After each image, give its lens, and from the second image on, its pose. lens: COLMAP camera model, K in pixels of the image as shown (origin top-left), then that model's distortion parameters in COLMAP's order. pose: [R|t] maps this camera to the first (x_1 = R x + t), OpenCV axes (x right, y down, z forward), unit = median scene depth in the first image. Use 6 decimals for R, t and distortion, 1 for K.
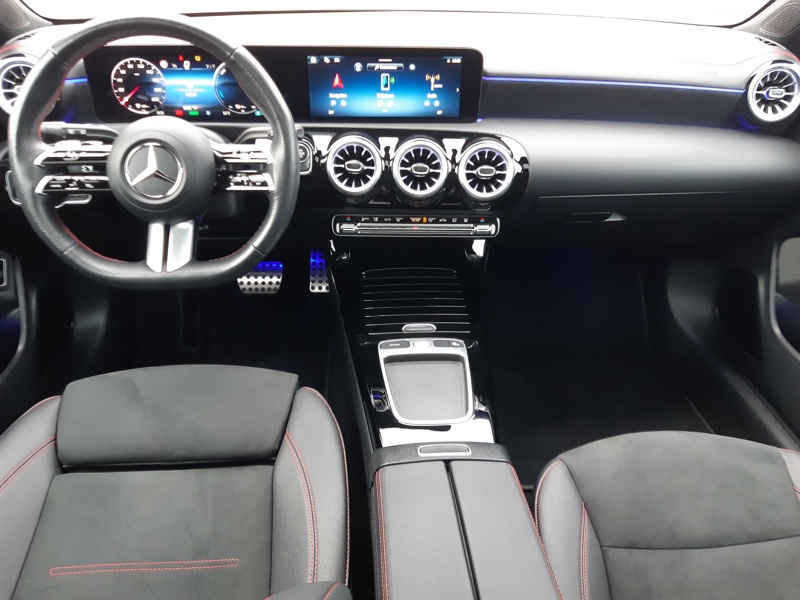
lens RADIAL K [[624.3, 0, 400.0], [0, 624.3, 300.0], [0, 0, 1]] dist [0.052607, -0.103659]
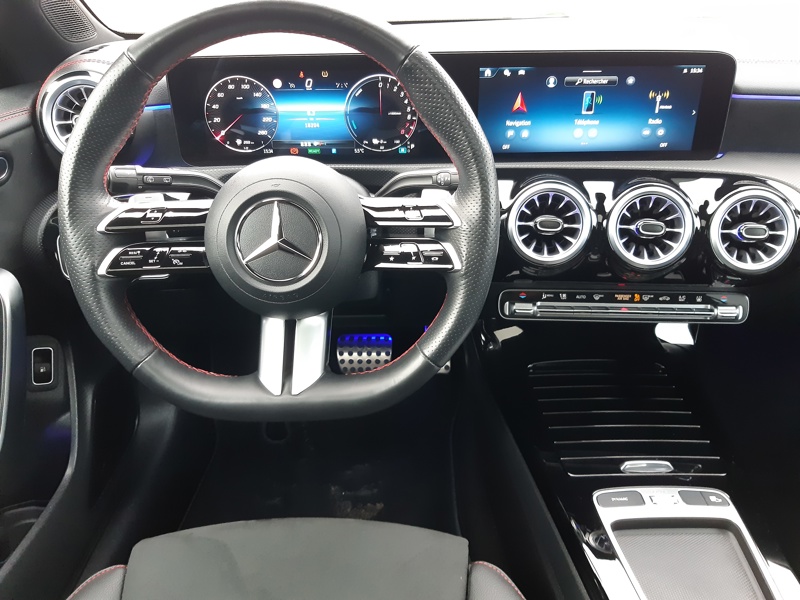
lens RADIAL K [[624.3, 0, 400.0], [0, 624.3, 300.0], [0, 0, 1]] dist [0.052607, -0.103659]
pose [[0.997541, 0.004486, -0.069936, -0.184926], [-0.008268, 0.998513, -0.053884, -0.092582], [0.069590, 0.054329, 0.996095, 0.312355]]
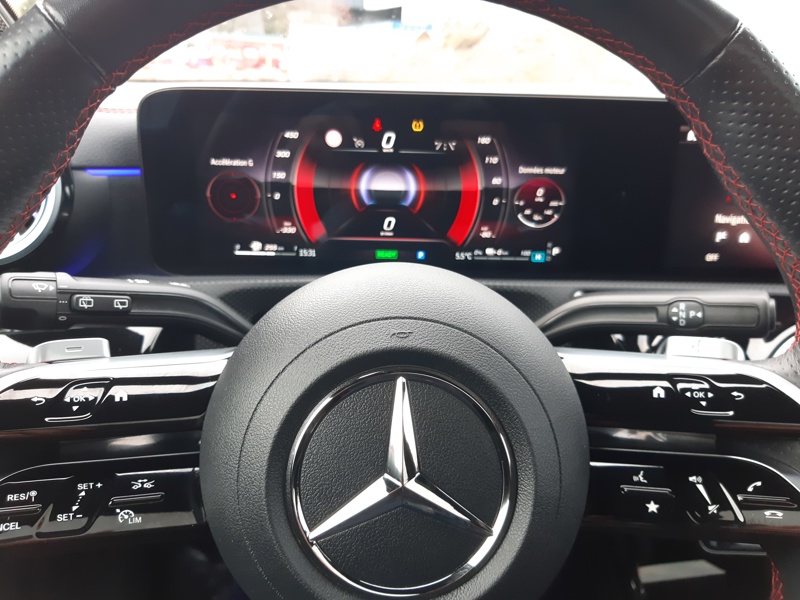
lens RADIAL K [[624.3, 0, 400.0], [0, 624.3, 300.0], [0, 0, 1]] dist [0.052607, -0.103659]
pose [[0.999863, 0.016518, 0.000612, -0.328311], [-0.015969, 0.974857, -0.222258, -0.181444], [-0.004268, 0.222218, 0.974988, 0.620454]]
